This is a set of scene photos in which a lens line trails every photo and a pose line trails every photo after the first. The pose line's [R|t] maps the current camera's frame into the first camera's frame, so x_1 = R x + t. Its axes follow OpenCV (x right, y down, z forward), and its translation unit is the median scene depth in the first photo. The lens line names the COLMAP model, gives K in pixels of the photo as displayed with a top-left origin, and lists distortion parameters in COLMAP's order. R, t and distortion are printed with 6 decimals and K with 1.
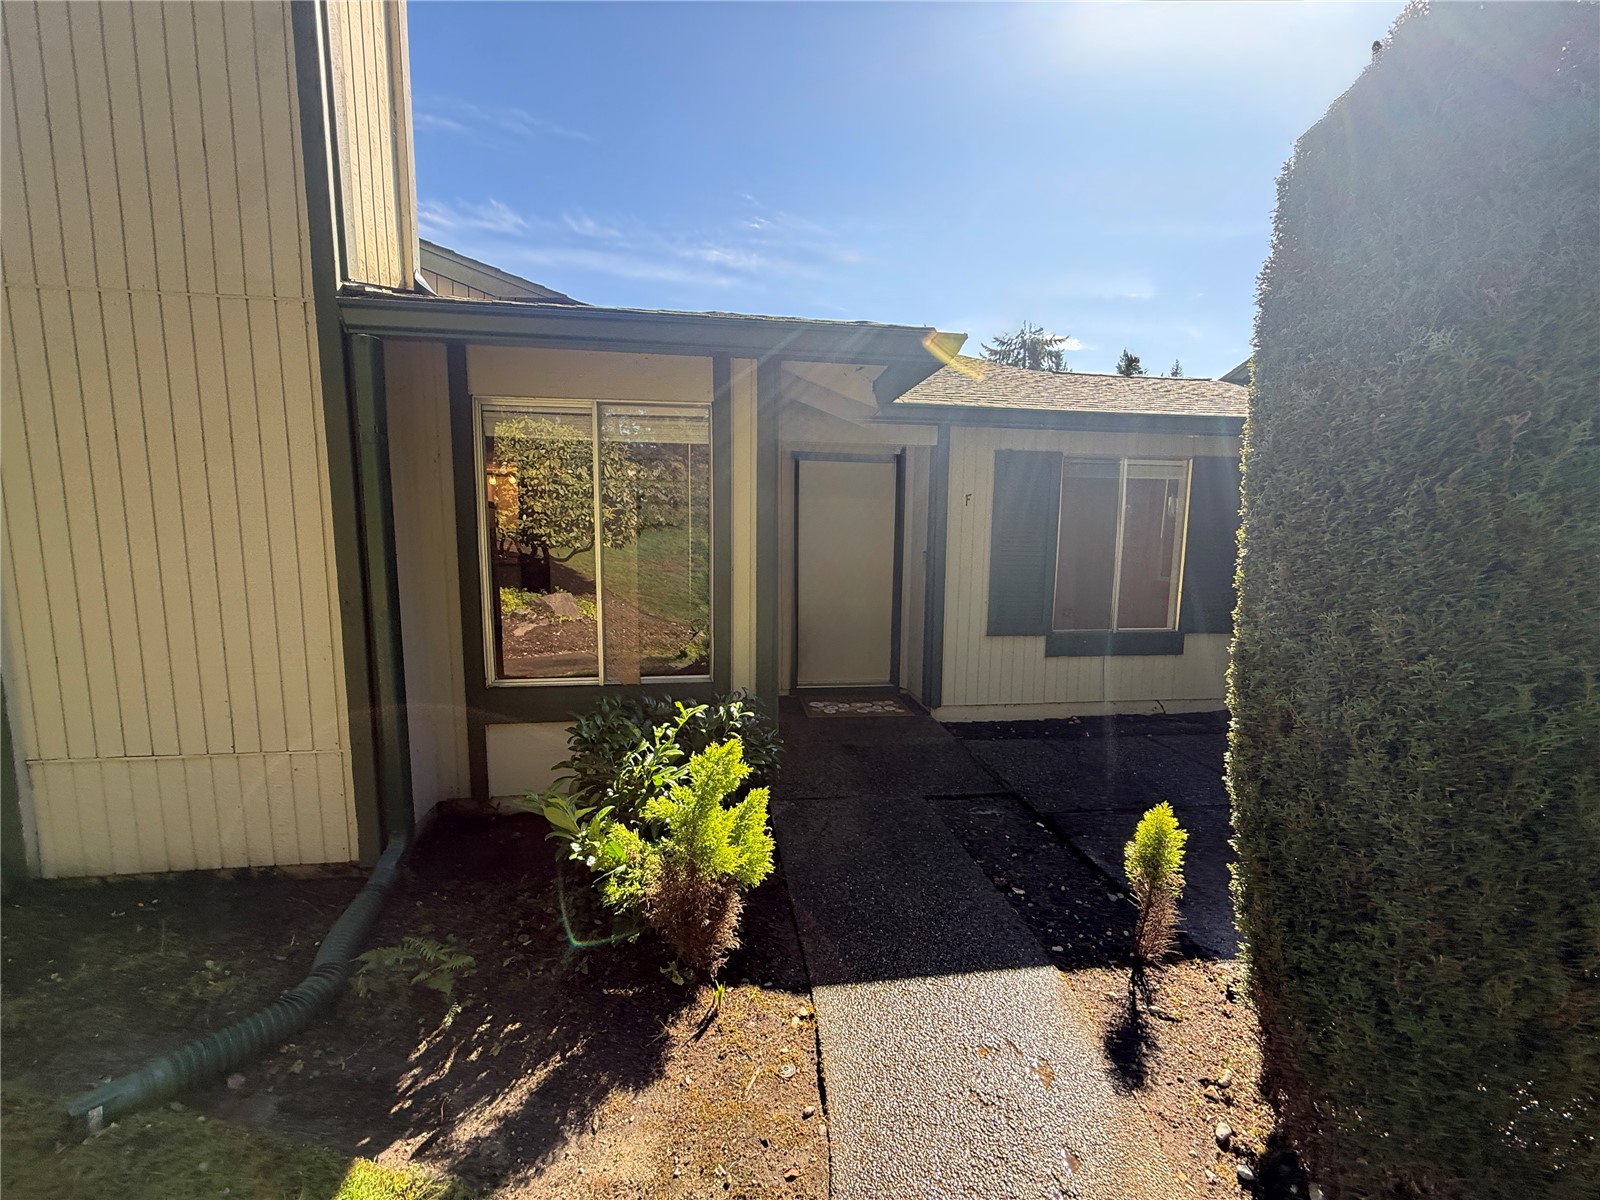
lens RADIAL K [[648.0, 0, 802.5], [0, 648.0, 601.3], [0, 0, 1]] dist [0.001113, 0.000009]
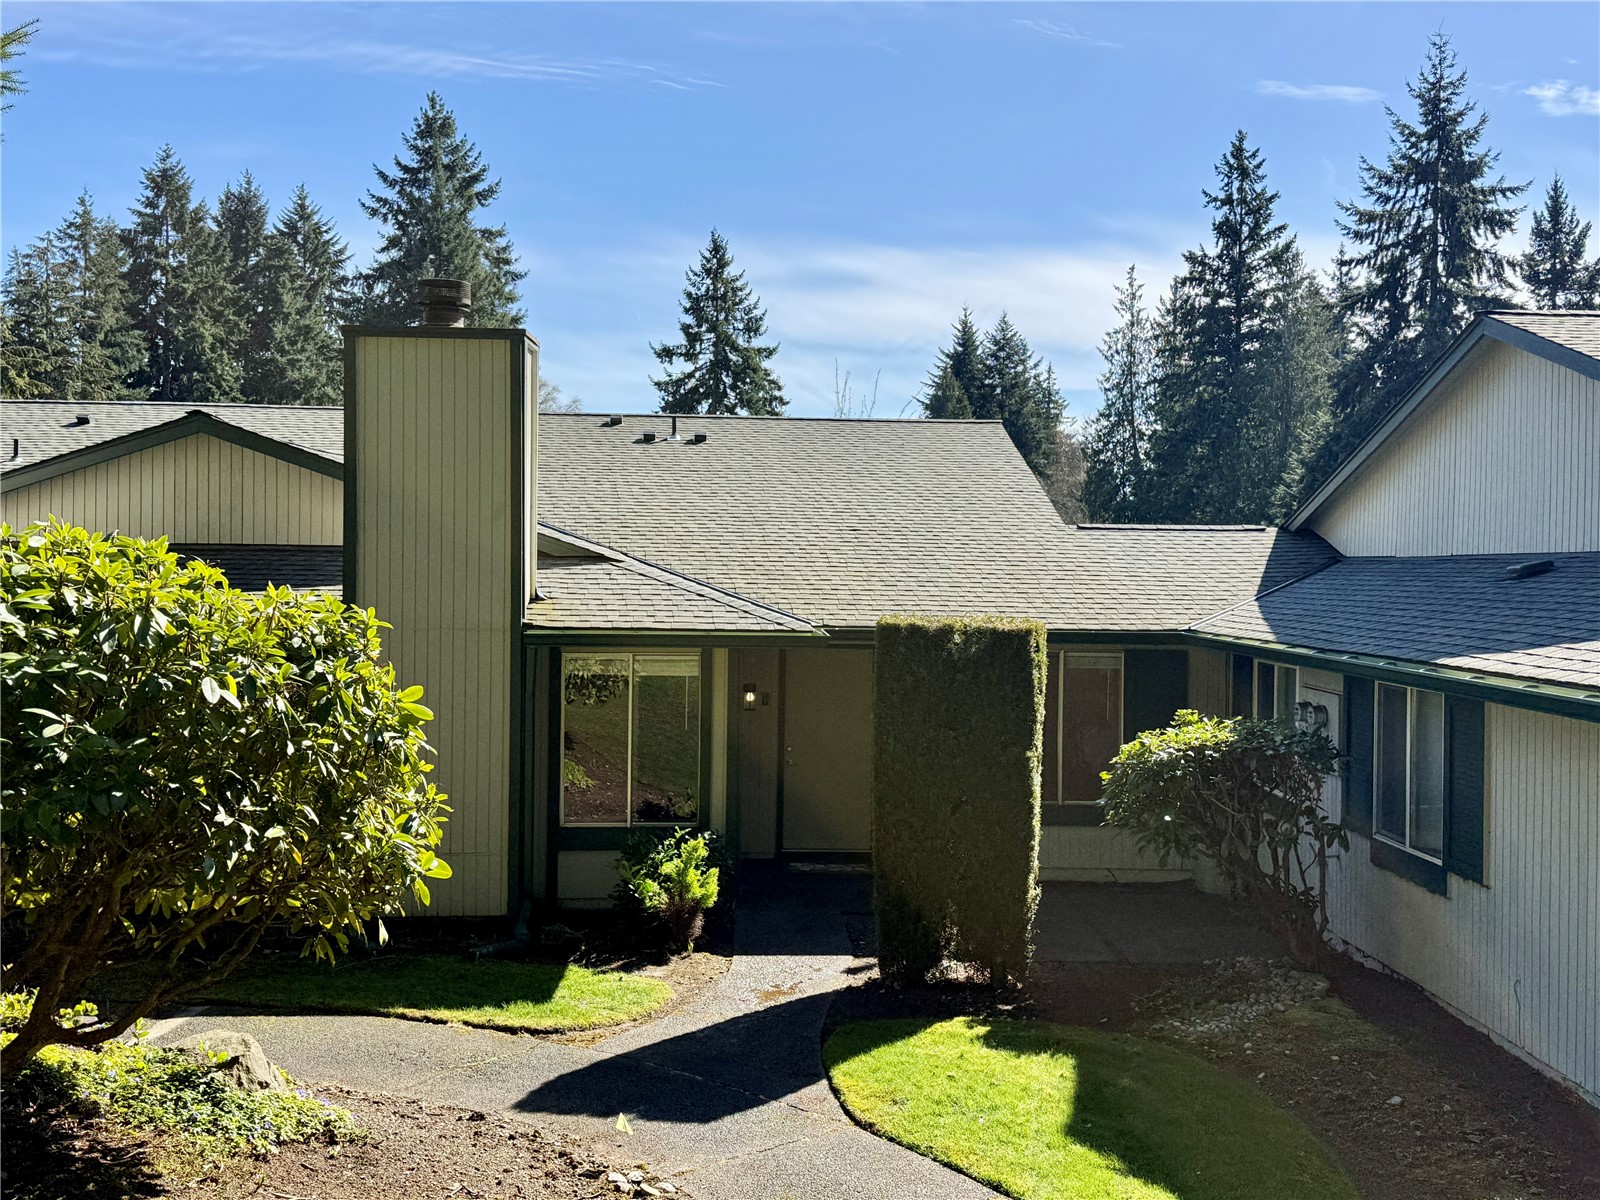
lens RADIAL K [[1576.9, 0, 792.7], [0, 1576.9, 596.6], [0, 0, 1]] dist [0.185142, -0.364149]
pose [[0.993421, 0.000758, -0.114515, 0.730326], [-0.012055, 0.995114, -0.097993, -0.076094], [0.113881, 0.098729, 0.988577, -3.900097]]
